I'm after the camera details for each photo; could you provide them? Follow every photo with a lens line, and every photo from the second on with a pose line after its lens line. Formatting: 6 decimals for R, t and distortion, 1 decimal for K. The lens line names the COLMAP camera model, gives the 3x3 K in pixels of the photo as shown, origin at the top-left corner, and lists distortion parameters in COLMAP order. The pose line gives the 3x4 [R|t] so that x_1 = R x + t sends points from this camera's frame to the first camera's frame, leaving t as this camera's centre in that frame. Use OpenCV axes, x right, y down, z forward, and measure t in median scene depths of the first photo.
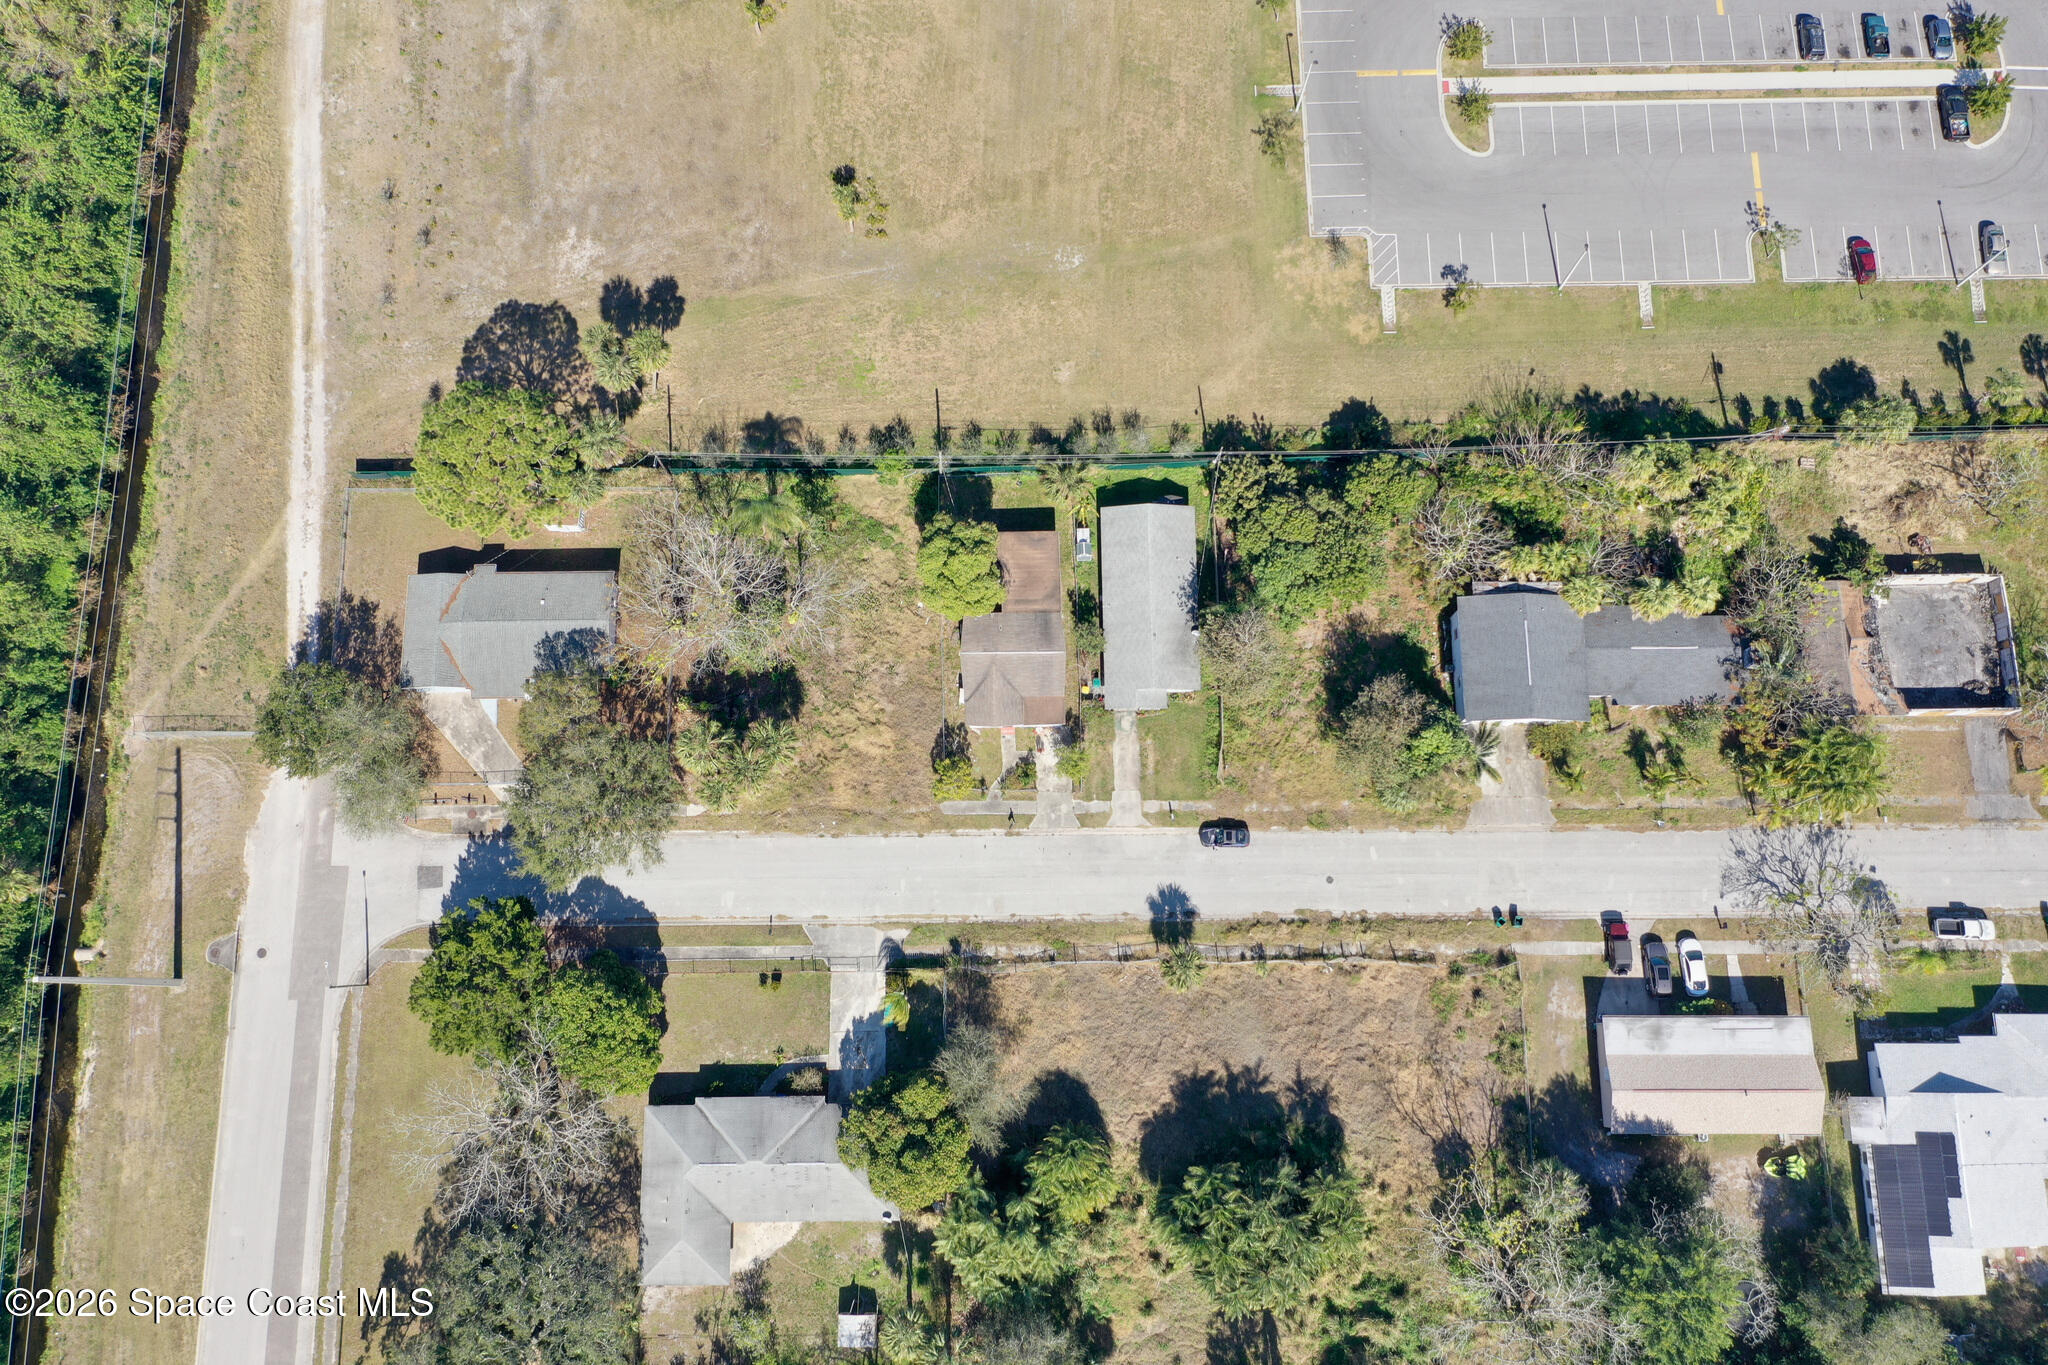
lens RADIAL K [[1586.8, 0, 1027.5], [0, 1586.8, 678.7], [0, 0, 1]] dist [0.006737, -0.002966]
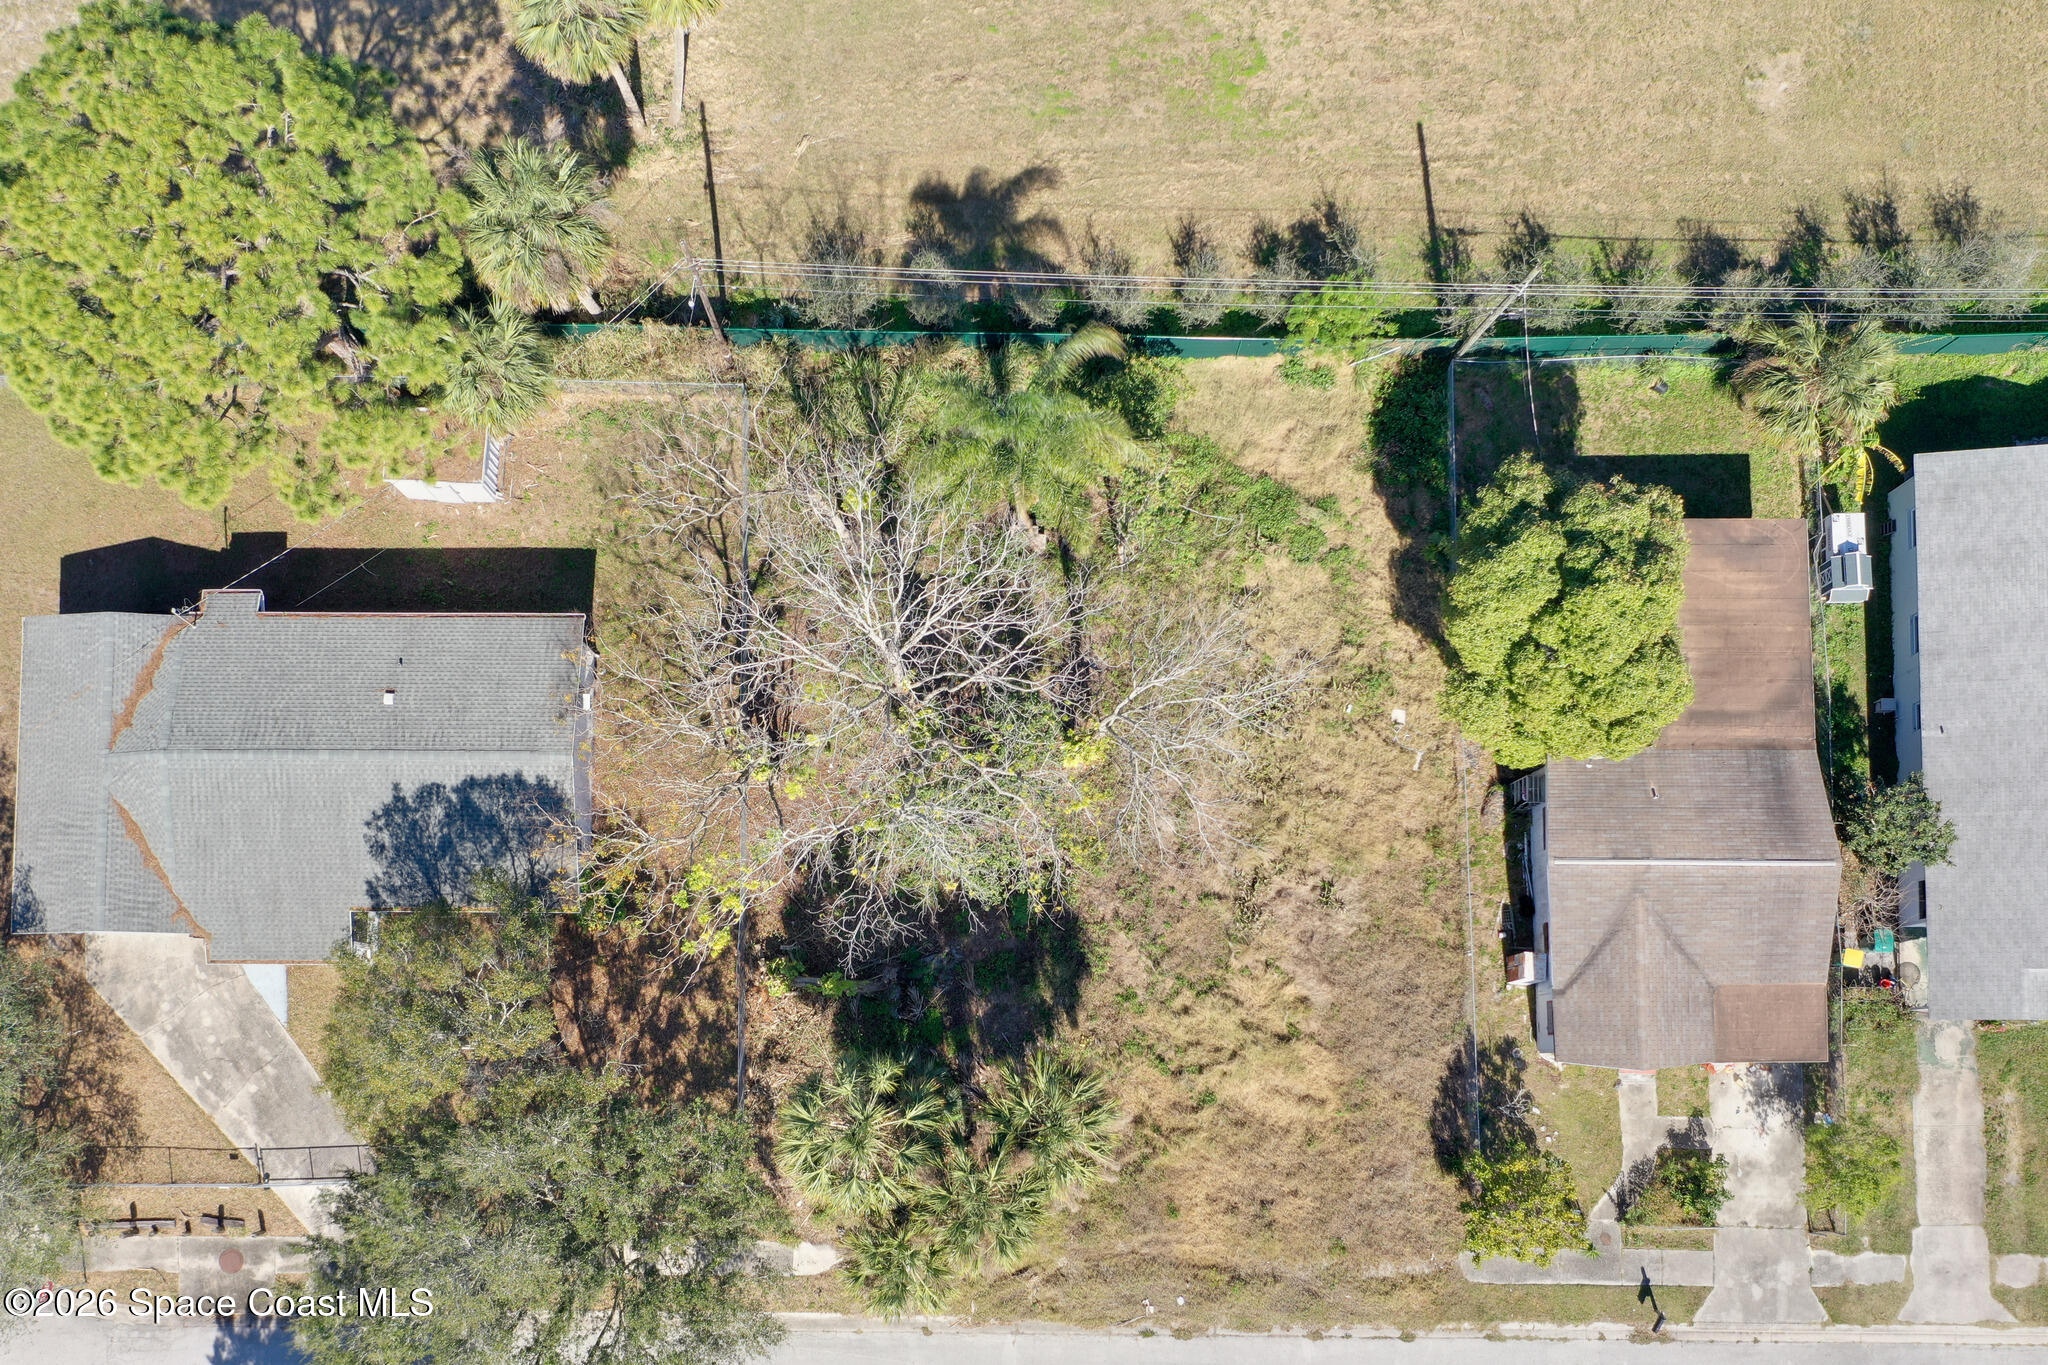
lens RADIAL K [[1755.4, 0, 1008.0], [0, 1755.4, 897.4], [0, 0, 1]] dist [0.003722, 0.001383]
pose [[0.999883, 0.014716, 0.004115, -0.167326], [-0.015188, 0.986675, 0.161995, -0.072746], [-0.001676, -0.162039, 0.986783, 0.602860]]
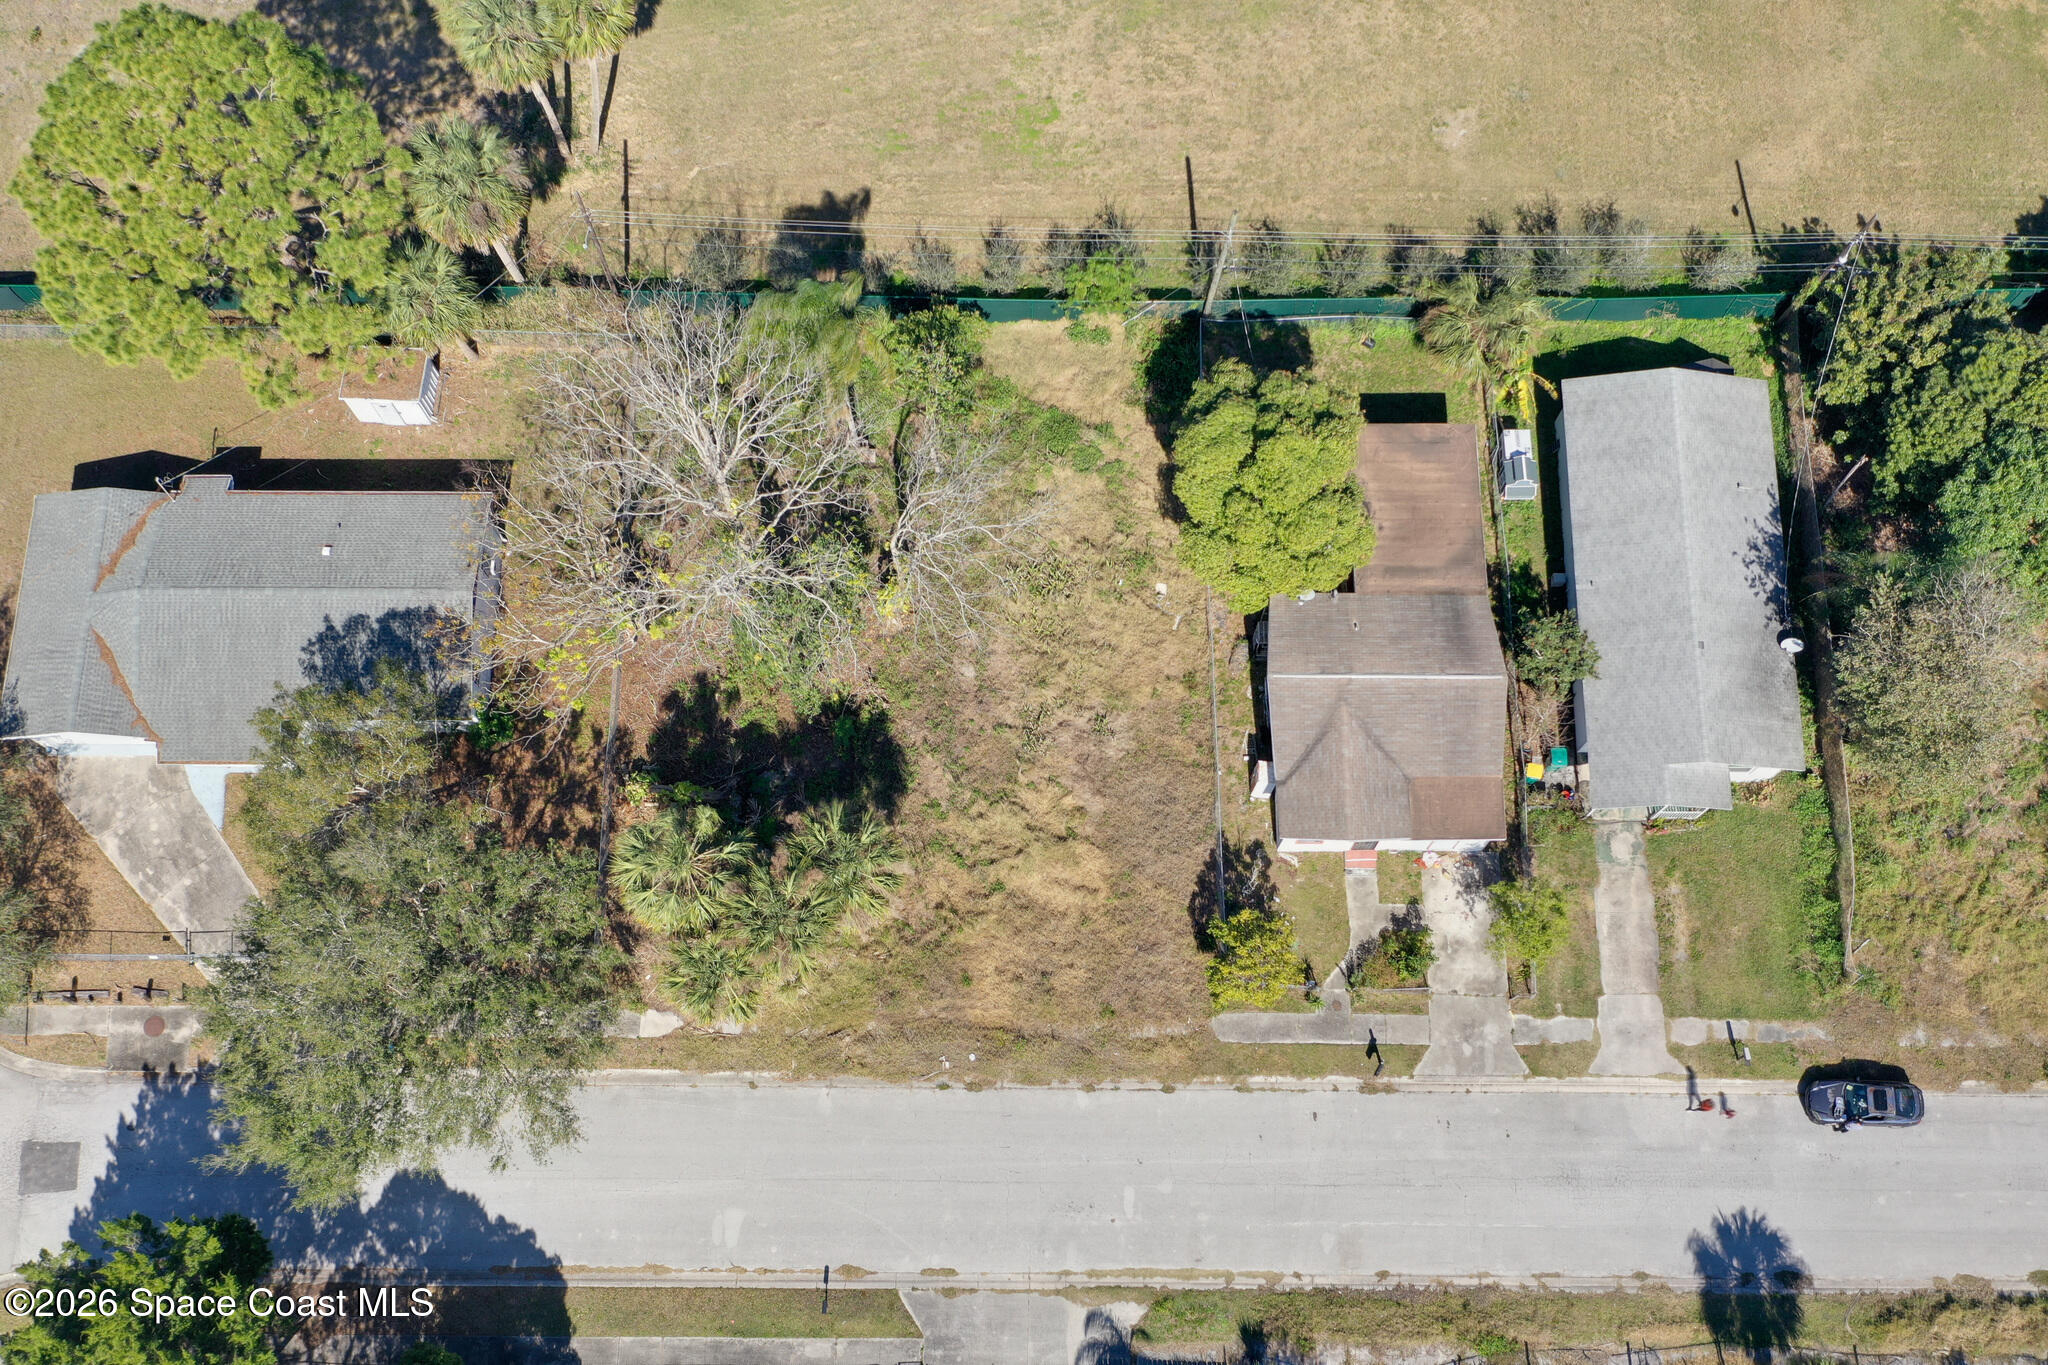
lens RADIAL K [[1808.2, 0, 1083.3], [0, 1808.2, 901.7], [0, 0, 1]] dist [0.004609, 0.003732]
pose [[0.999835, 0.016357, 0.007908, -0.096179], [-0.016105, 0.999392, -0.030933, 0.062892], [-0.008410, 0.030801, 0.999490, 0.497158]]
